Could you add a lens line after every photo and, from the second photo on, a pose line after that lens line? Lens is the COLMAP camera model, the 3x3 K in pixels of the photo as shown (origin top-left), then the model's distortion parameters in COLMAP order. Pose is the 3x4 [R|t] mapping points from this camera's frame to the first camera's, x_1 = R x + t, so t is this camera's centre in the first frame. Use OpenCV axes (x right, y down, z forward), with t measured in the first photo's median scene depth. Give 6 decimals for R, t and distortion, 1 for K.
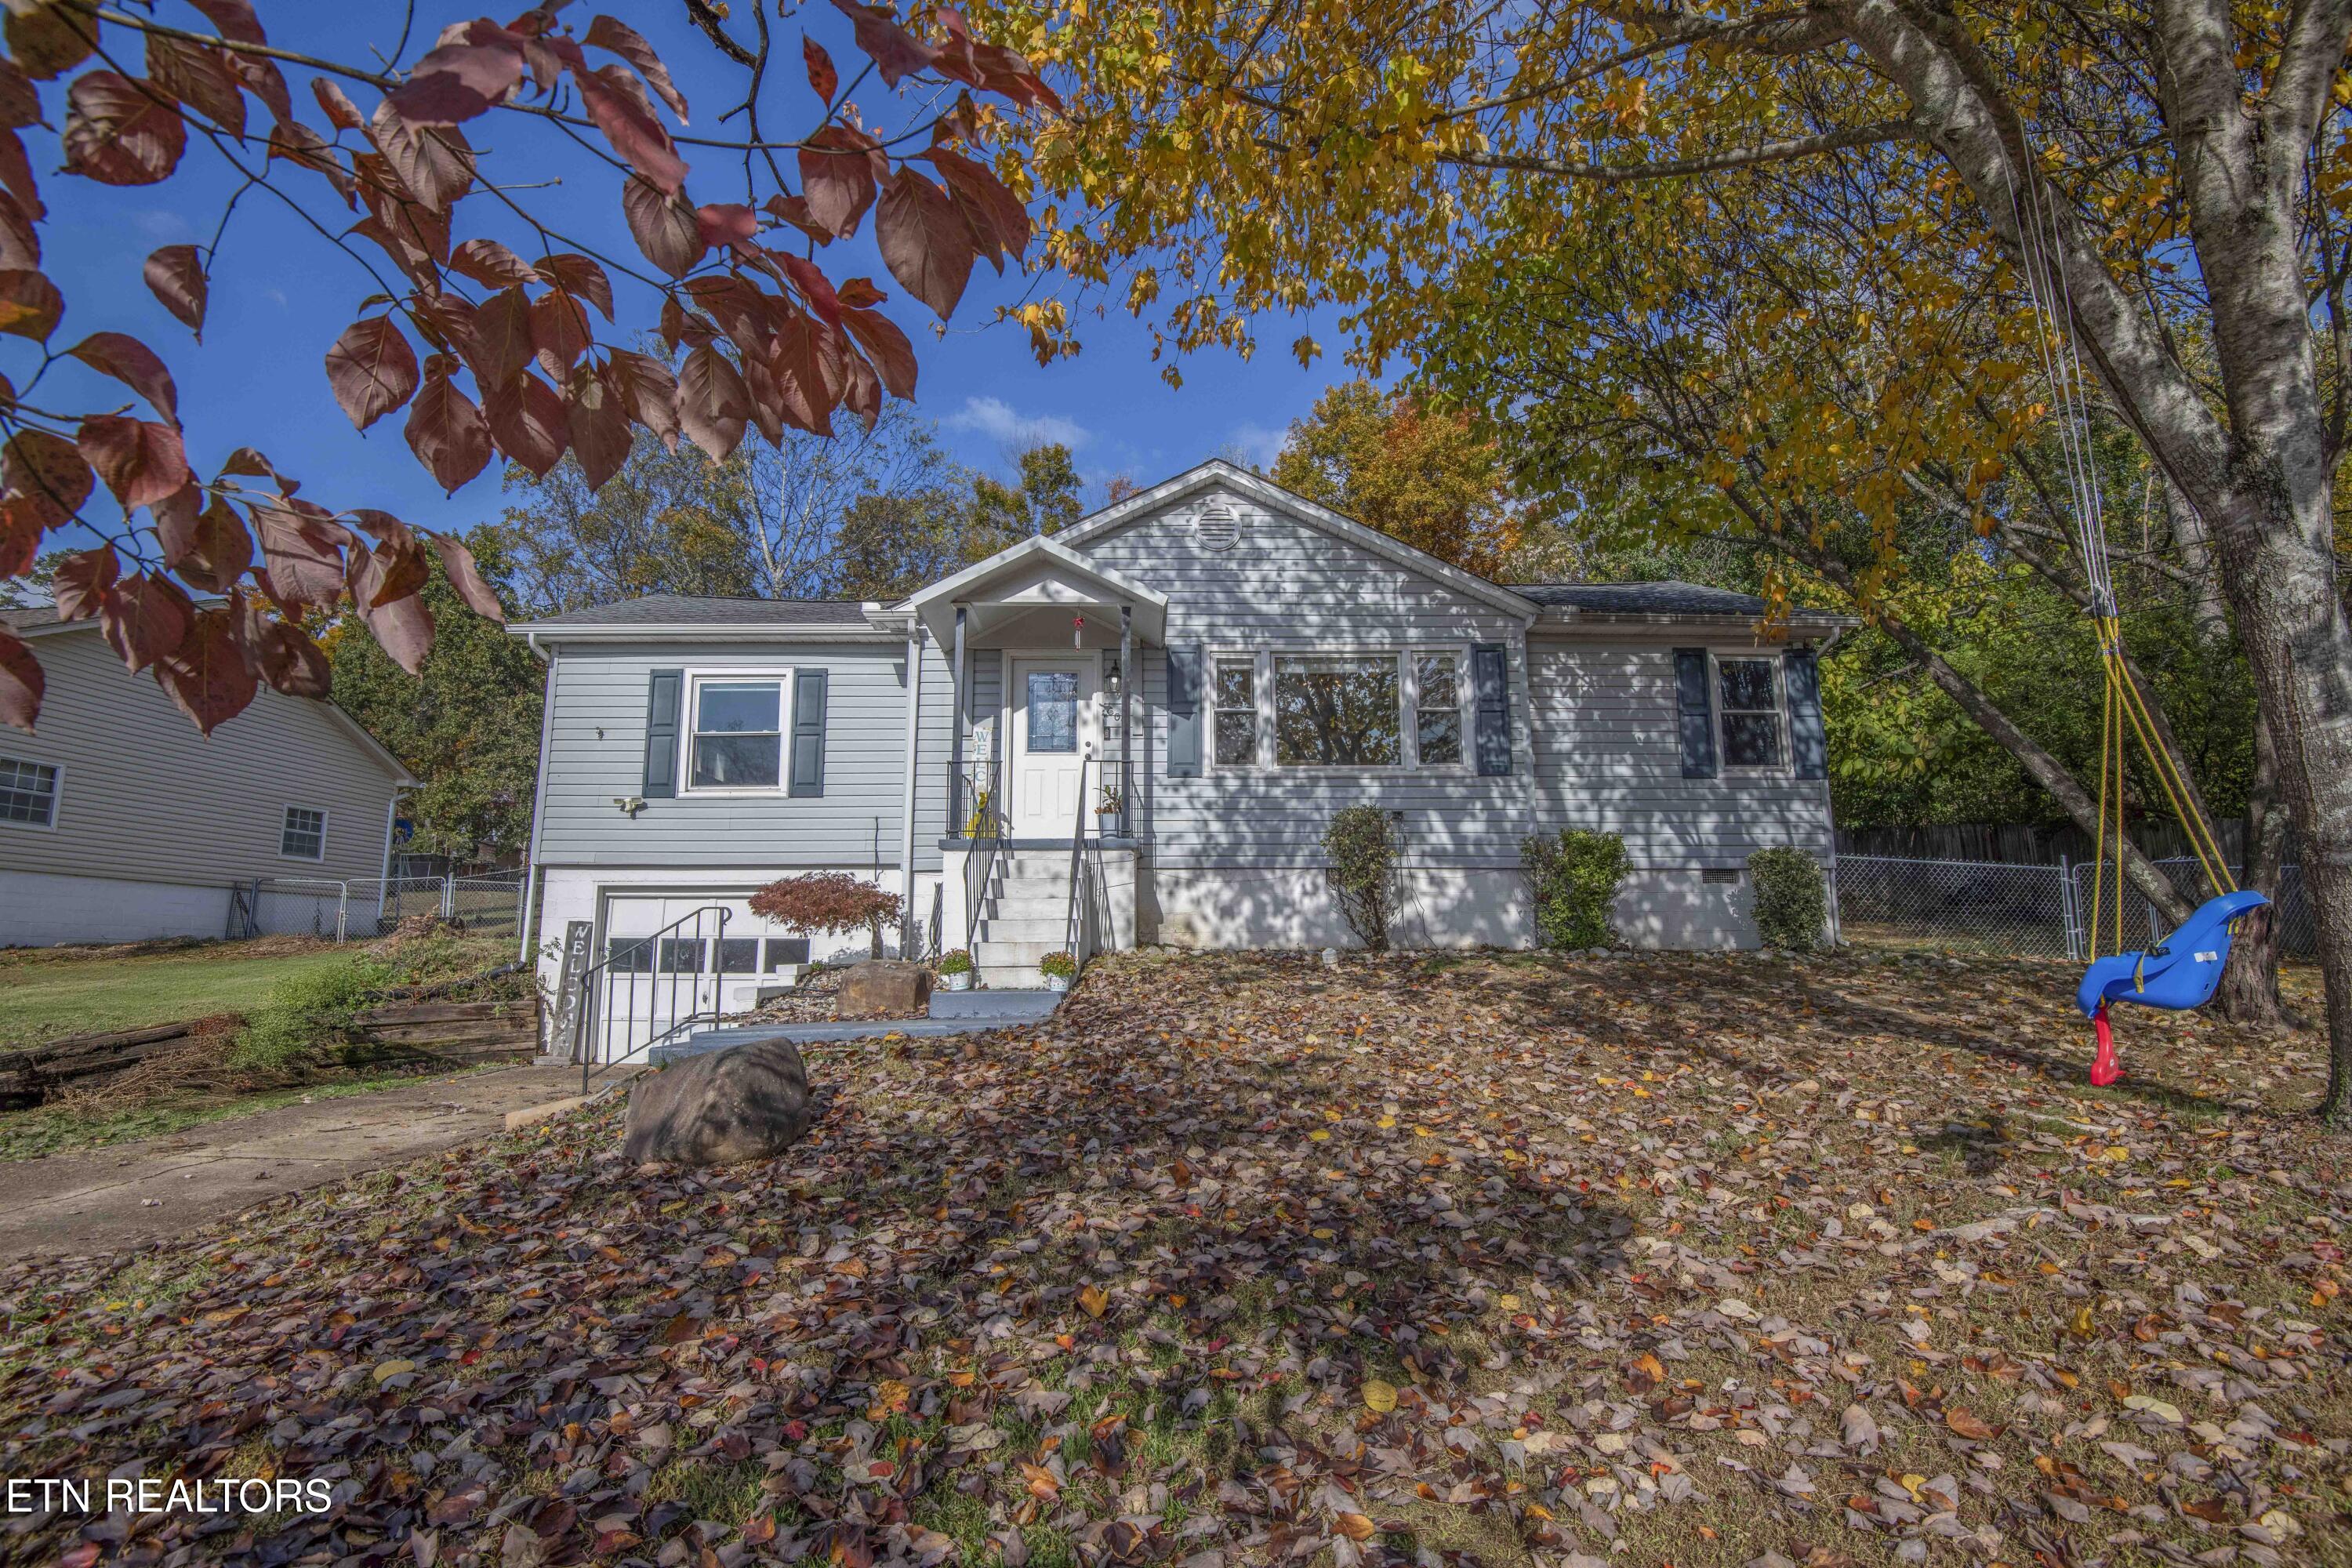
lens RADIAL K [[1091.8, 0, 1185.1], [0, 1091.8, 782.2], [0, 0, 1]] dist [-0.004492, -0.023575]
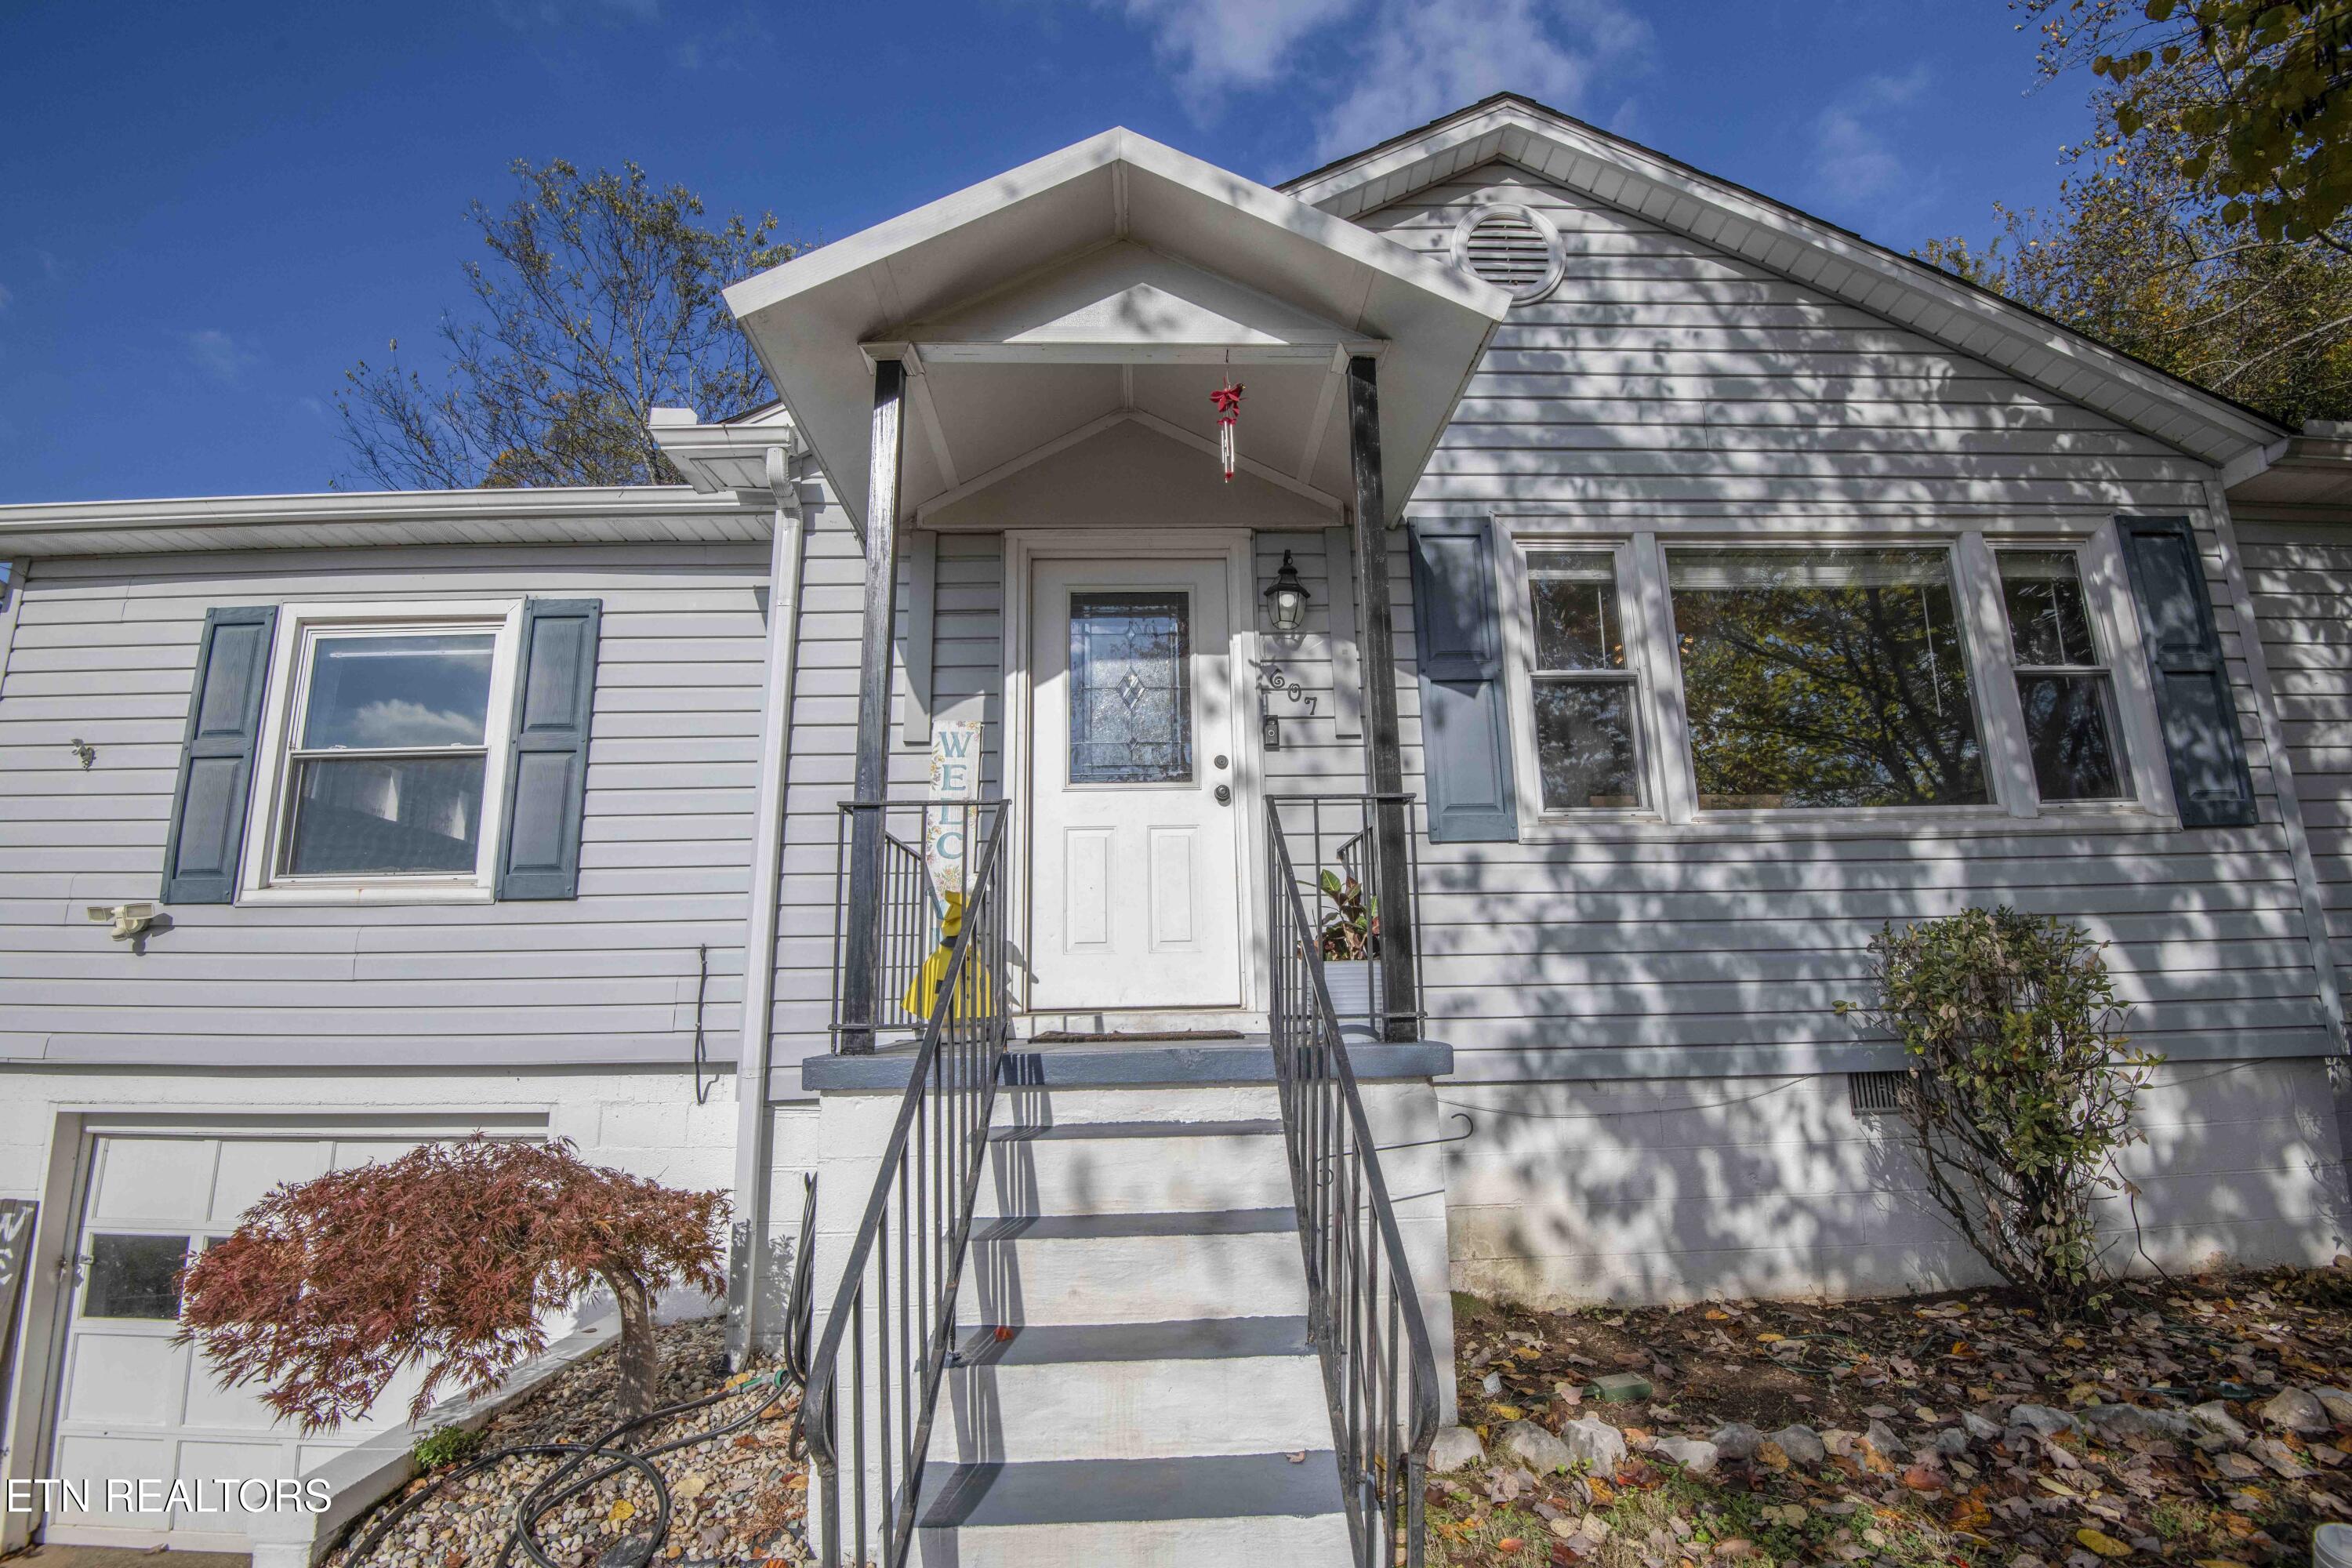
lens RADIAL K [[1091.8, 0, 1185.1], [0, 1091.8, 782.2], [0, 0, 1]] dist [-0.004492, -0.023575]
pose [[0.999893, -0.012242, 0.007967, -0.104910], [0.012607, 0.998792, -0.047499, -0.008727], [-0.007376, 0.047594, 0.998840, 0.597788]]
